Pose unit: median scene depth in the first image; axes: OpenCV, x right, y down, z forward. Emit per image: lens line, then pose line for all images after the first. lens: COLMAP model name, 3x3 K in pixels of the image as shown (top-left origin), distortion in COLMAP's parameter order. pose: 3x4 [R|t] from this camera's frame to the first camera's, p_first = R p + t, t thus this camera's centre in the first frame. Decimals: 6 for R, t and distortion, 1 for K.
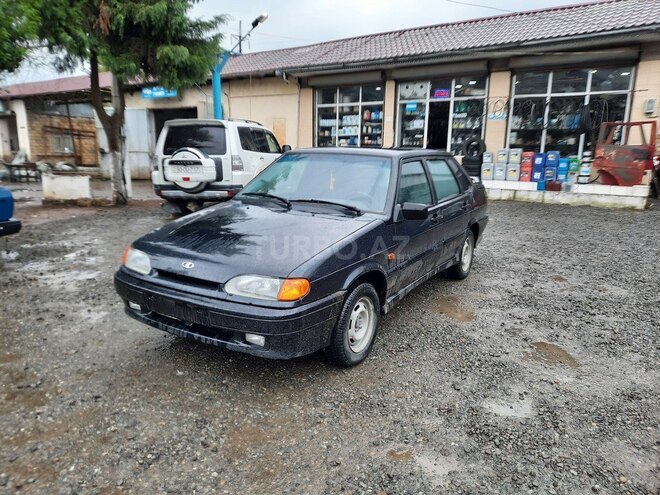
lens RADIAL K [[476.0, 0, 320.5], [0, 476.0, 258.5], [0, 0, 1]] dist [0.041389, -0.044007]
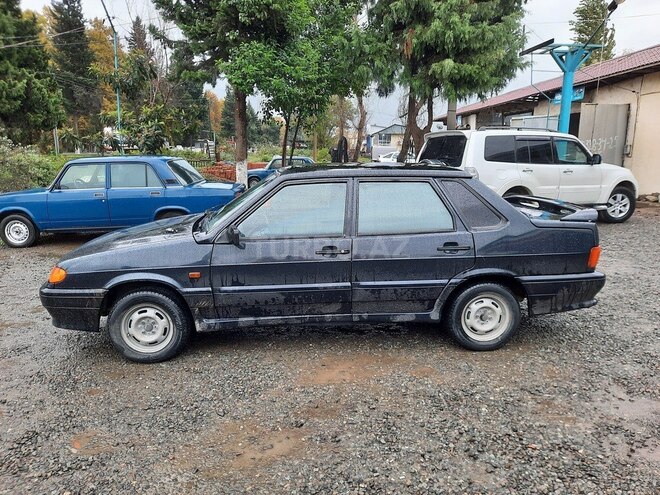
lens RADIAL K [[476.0, 0, 320.5], [0, 476.0, 258.5], [0, 0, 1]] dist [0.041389, -0.044007]
pose [[0.585807, 0.166311, -0.793203, 0.309473], [-0.175971, 0.981471, 0.075825, -0.046299], [0.791116, 0.095162, 0.604219, 0.168218]]
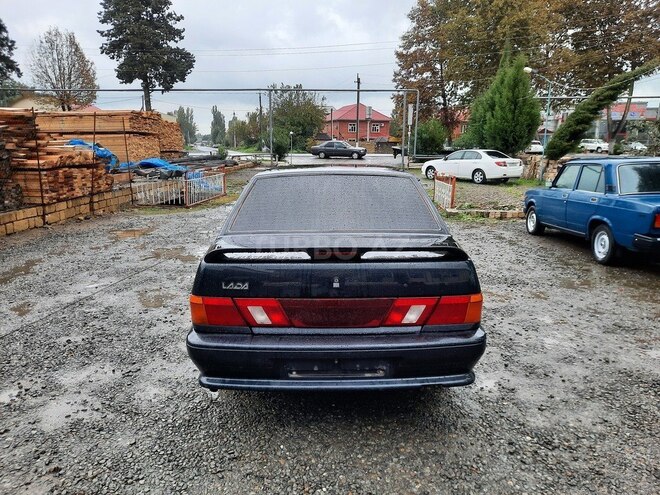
lens RADIAL K [[481.4, 0, 323.5], [0, 481.4, 248.0], [0, 0, 1]] dist [0.023246, -0.010225]
pose [[-0.845755, 0.093241, -0.525361, 0.229842], [-0.132624, 0.916977, 0.376250, -0.164594], [0.516826, 0.387891, -0.763172, 0.666918]]
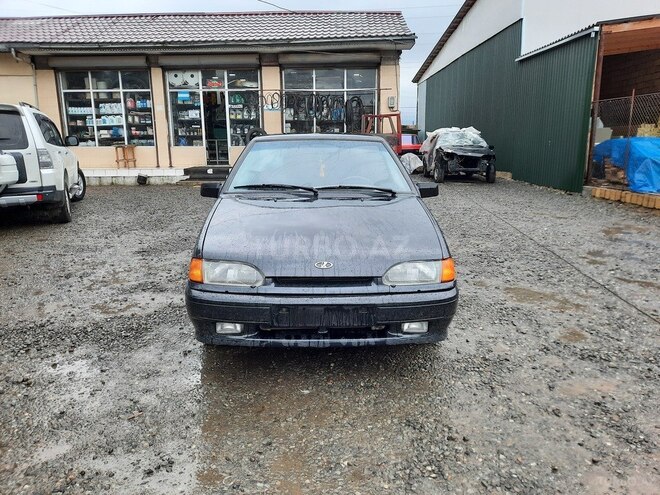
lens RADIAL K [[481.4, 0, 323.5], [0, 481.4, 248.0], [0, 0, 1]] dist [0.023246, -0.010225]
pose [[0.832933, -0.137701, 0.535967, -0.179122], [0.141457, 0.989348, 0.034349, -0.011284], [-0.534988, 0.047206, 0.843540, 0.059343]]
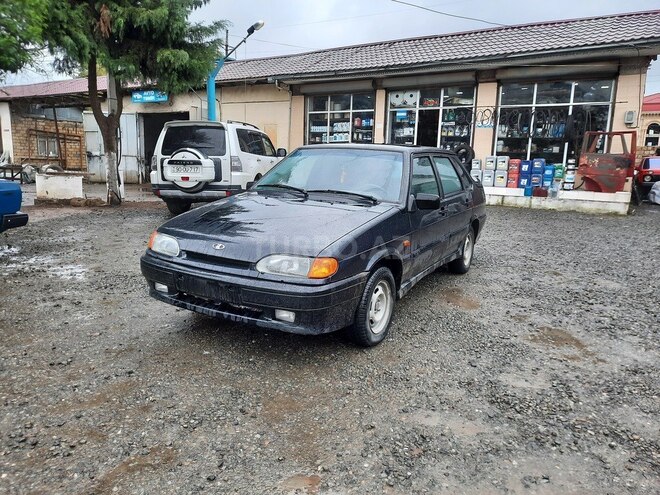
lens RADIAL K [[479.7, 0, 321.4], [0, 479.7, 247.4], [0, 0, 1]] dist [0.038426, -0.049157]
pose [[0.999299, 0.007431, 0.036700, -0.021875], [-0.005897, 0.999112, -0.041719, 0.014115], [-0.036977, 0.041473, 0.998455, -0.014115]]
